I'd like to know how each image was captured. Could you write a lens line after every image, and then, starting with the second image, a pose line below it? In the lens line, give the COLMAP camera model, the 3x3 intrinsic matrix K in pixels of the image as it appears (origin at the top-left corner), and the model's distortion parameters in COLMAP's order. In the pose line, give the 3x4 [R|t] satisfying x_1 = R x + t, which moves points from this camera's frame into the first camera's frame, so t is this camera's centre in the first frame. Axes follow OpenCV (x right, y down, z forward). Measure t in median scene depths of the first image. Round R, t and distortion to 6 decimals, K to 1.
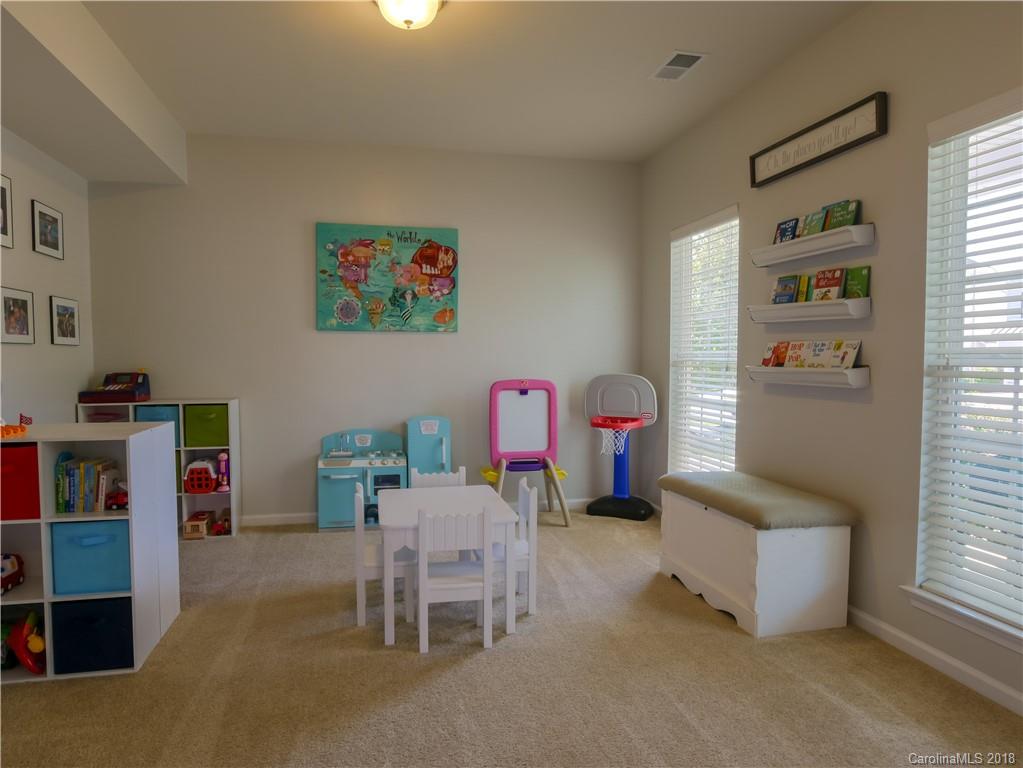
lens RADIAL K [[654.0, 0, 511.5], [0, 654.0, 384.0], [0, 0, 1]] dist [-0.012001, -0.003919]
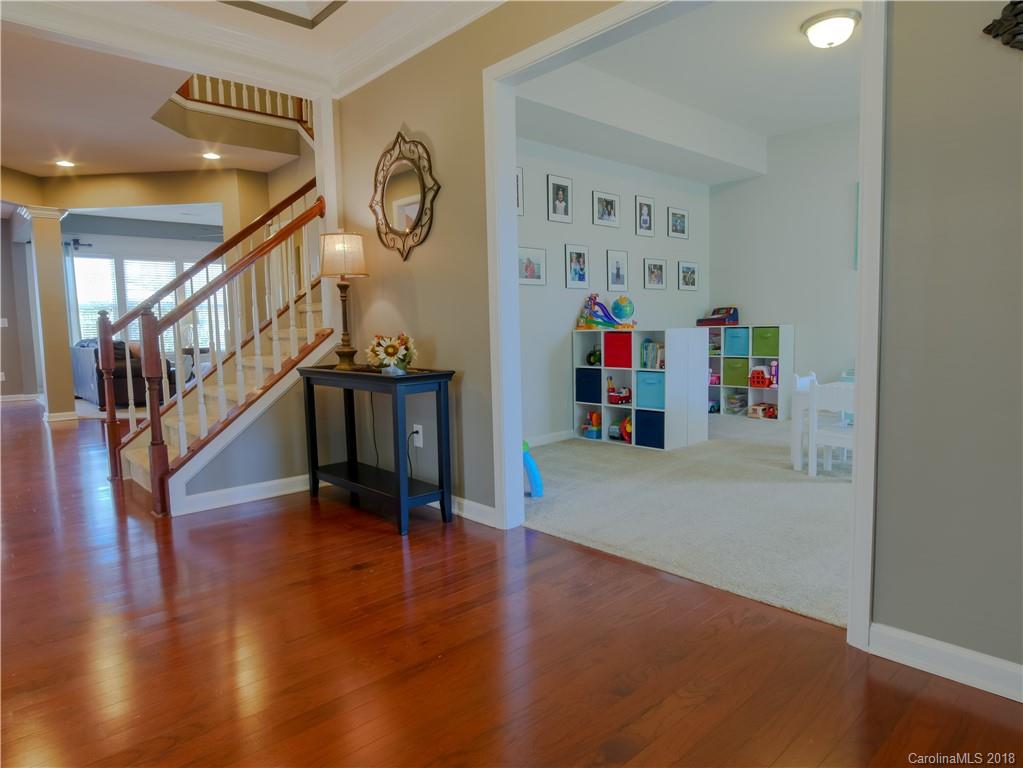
lens RADIAL K [[642.6, 0, 515.7], [0, 642.6, 385.7], [0, 0, 1]] dist [-0.002678, -0.014671]
pose [[0.503690, 0.072078, -0.860872, 0.547043], [-0.019811, 0.997215, 0.071903, 0.076990], [0.863657, -0.019162, 0.503715, -0.230073]]
